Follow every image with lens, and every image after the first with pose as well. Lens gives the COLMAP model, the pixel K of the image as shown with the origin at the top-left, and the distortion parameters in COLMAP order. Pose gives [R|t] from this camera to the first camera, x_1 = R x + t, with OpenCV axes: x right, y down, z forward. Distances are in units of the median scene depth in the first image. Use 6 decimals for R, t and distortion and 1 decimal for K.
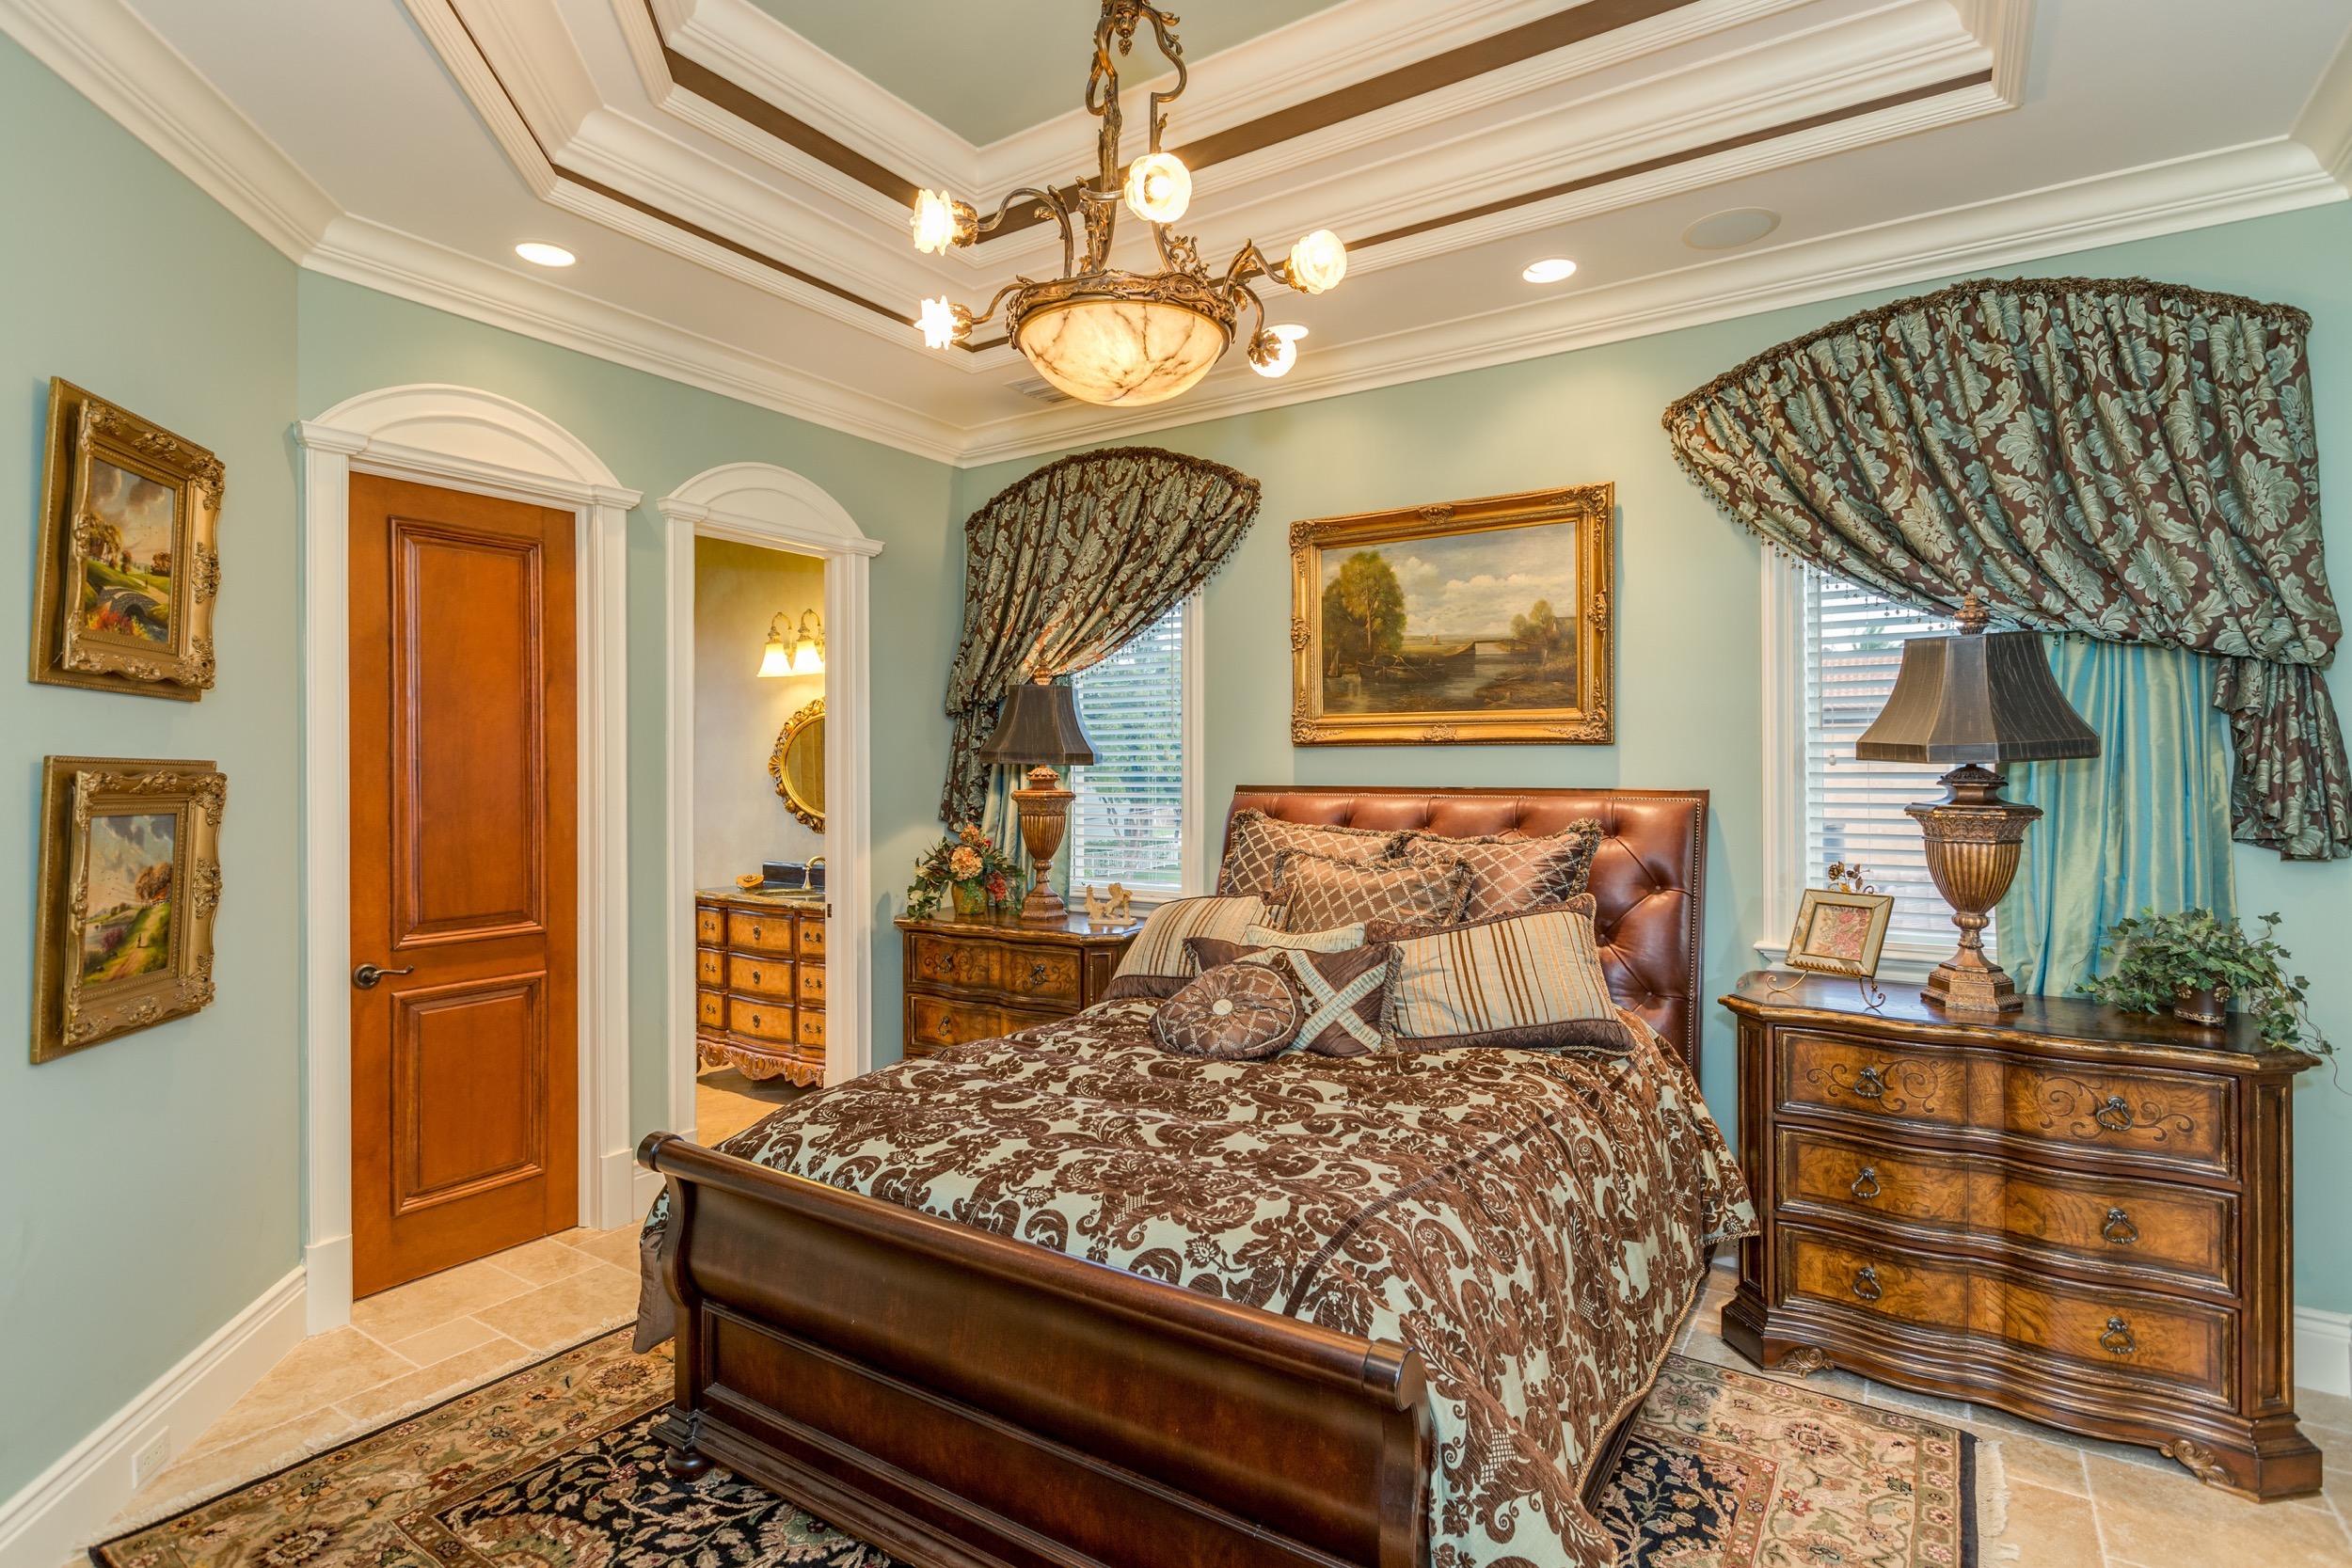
lens RADIAL K [[1136.2, 0, 1178.7], [0, 1136.2, 767.0], [0, 0, 1]] dist [-0.001375, -0.000066]
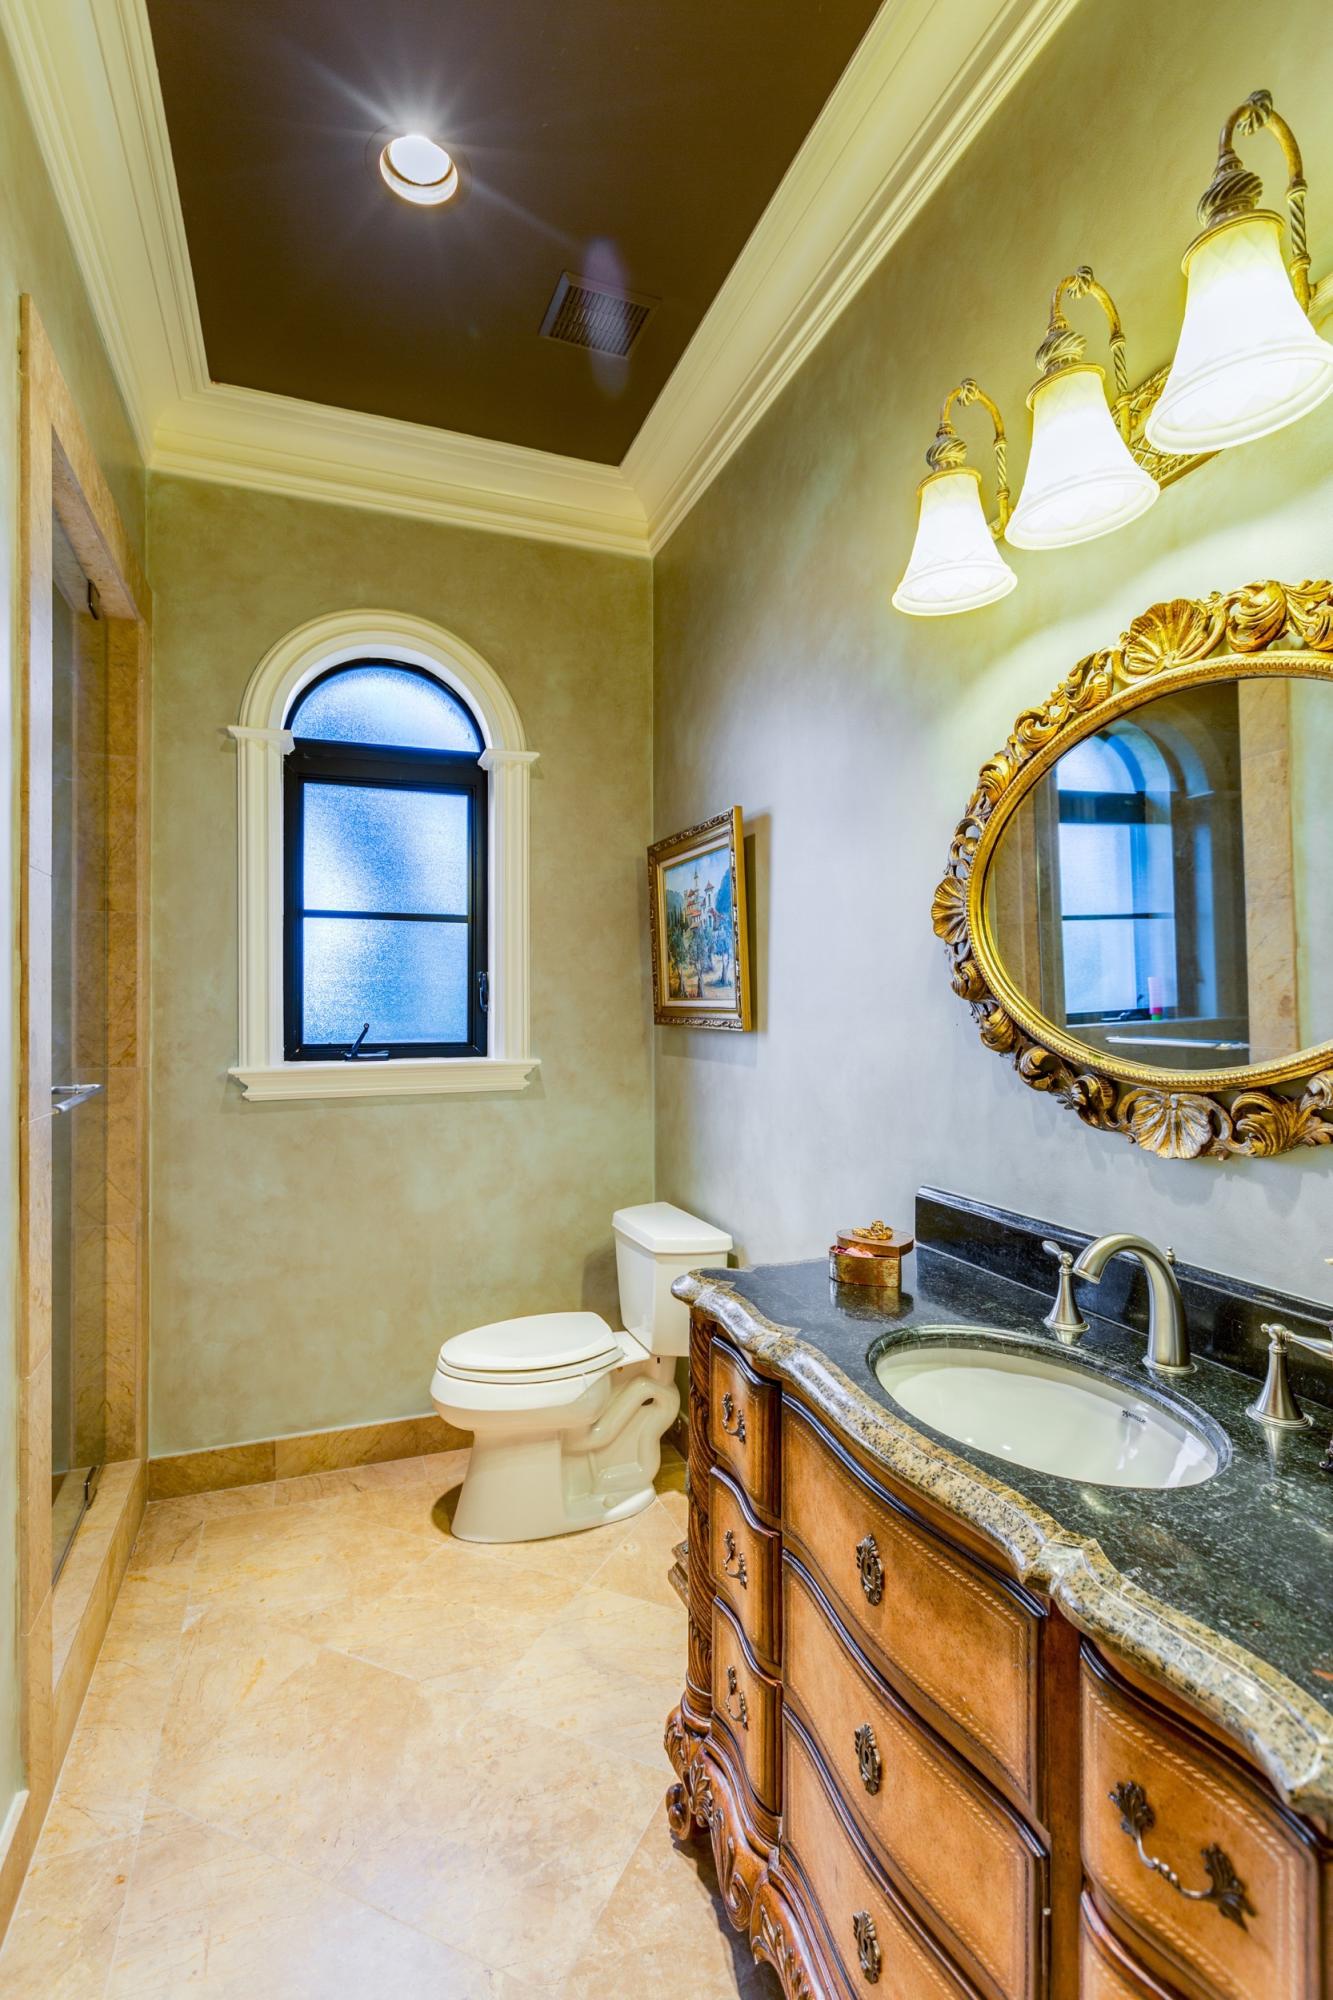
lens RADIAL K [[966.2, 0, 665.5], [0, 966.2, 995.5], [0, 0, 1]] dist [-0.001375, -0.000066]
pose [[0.809587, -0.002245, -0.586995, -0.264305], [0.003331, 0.999994, 0.000770, 0.024809], [0.586990, -0.002579, 0.809590, 0.742068]]
